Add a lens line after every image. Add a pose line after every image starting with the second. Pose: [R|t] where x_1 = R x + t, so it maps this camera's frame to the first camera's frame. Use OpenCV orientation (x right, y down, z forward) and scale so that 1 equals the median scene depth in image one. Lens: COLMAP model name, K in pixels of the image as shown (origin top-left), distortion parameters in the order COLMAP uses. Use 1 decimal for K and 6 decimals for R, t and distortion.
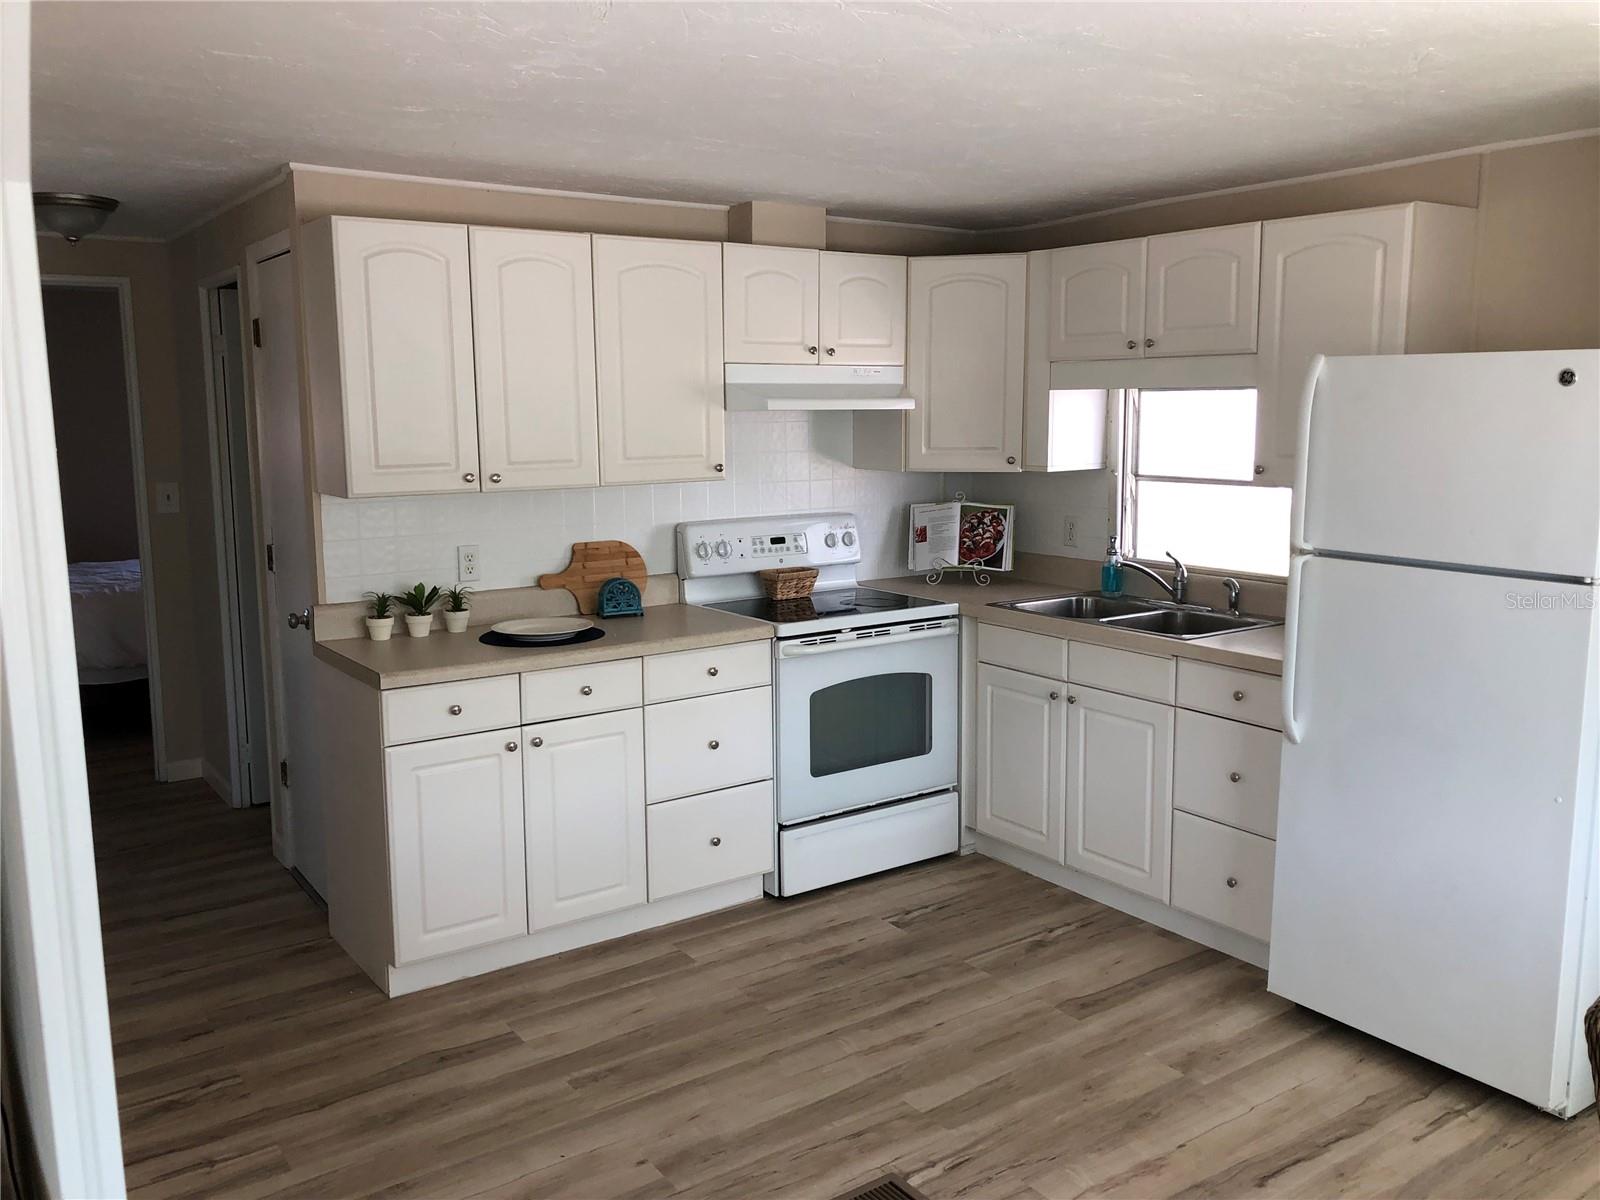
lens RADIAL K [[1311.3, 0, 796.8], [0, 1311.3, 580.6], [0, 0, 1]] dist [0.025892, -0.005625]
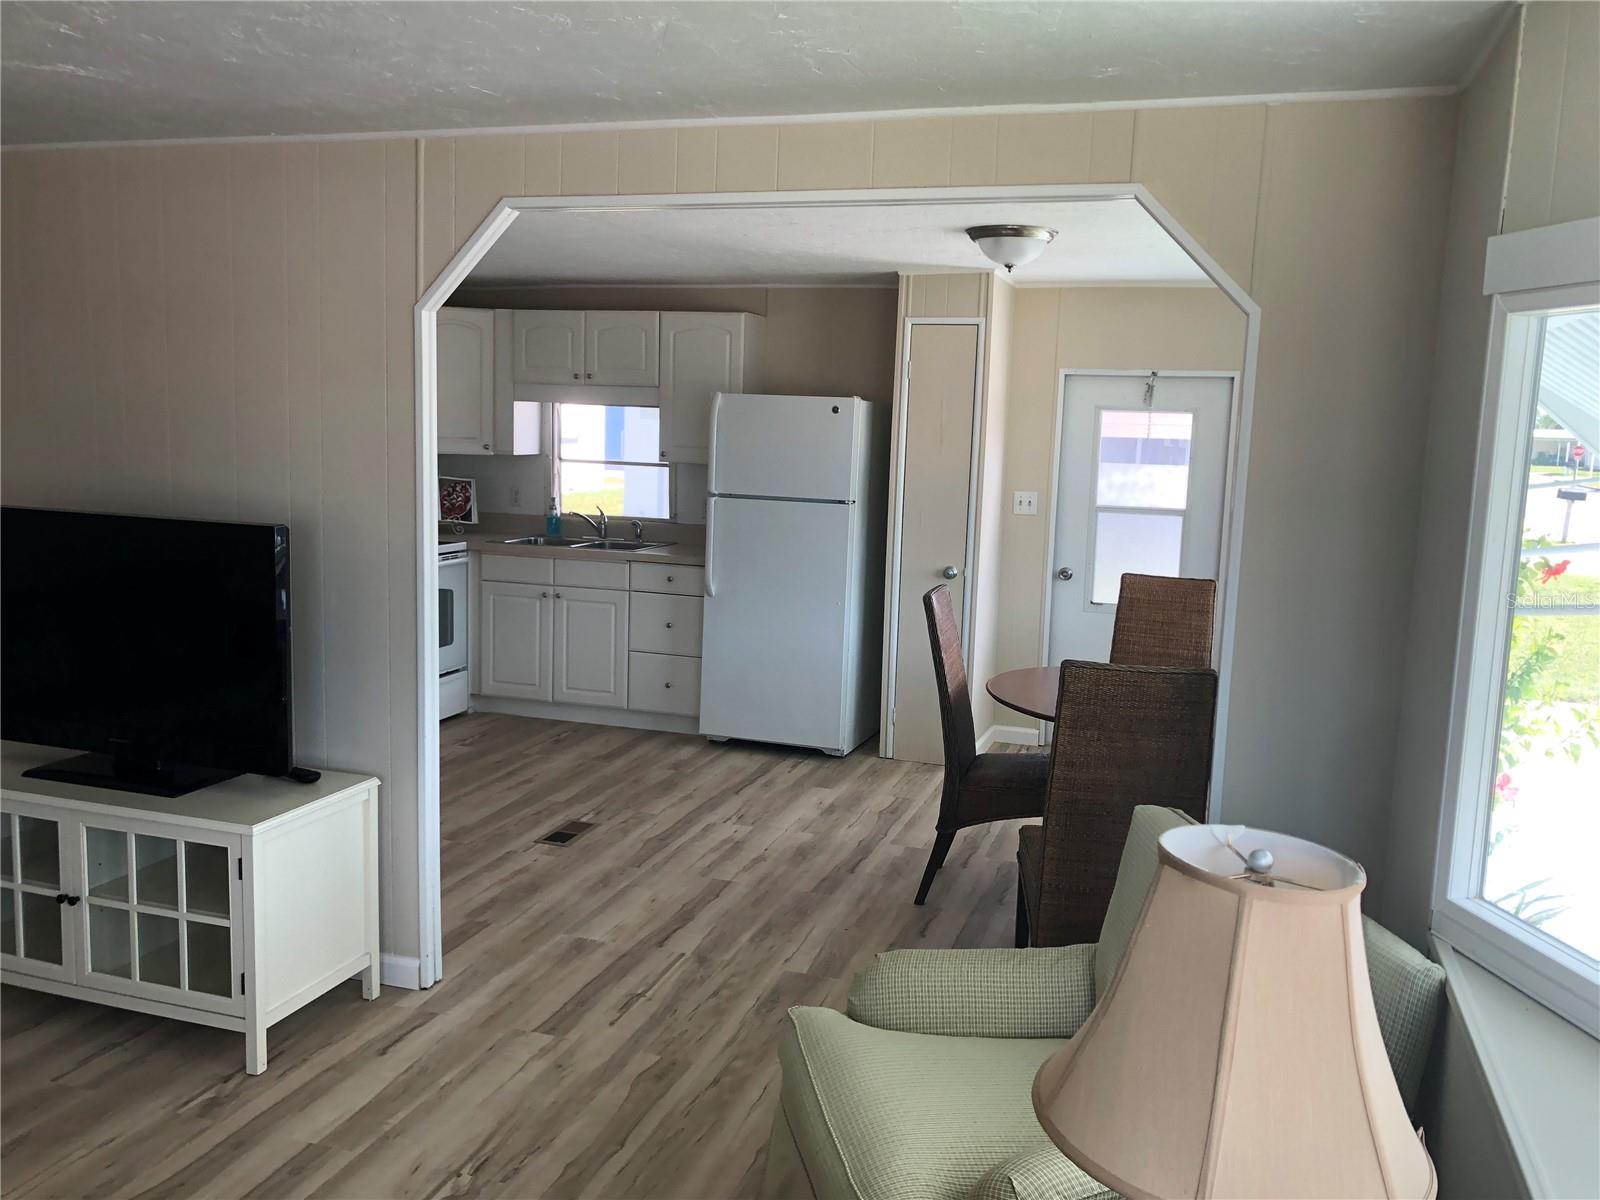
lens RADIAL K [[1302.4, 0, 793.1], [0, 1302.4, 582.3], [0, 0, 1]] dist [0.059752, -0.053044]
pose [[0.807215, -0.041584, 0.588791, -0.558906], [0.043769, 0.998986, 0.010550, 0.078776], [-0.588633, 0.017255, 0.808217, -0.517219]]
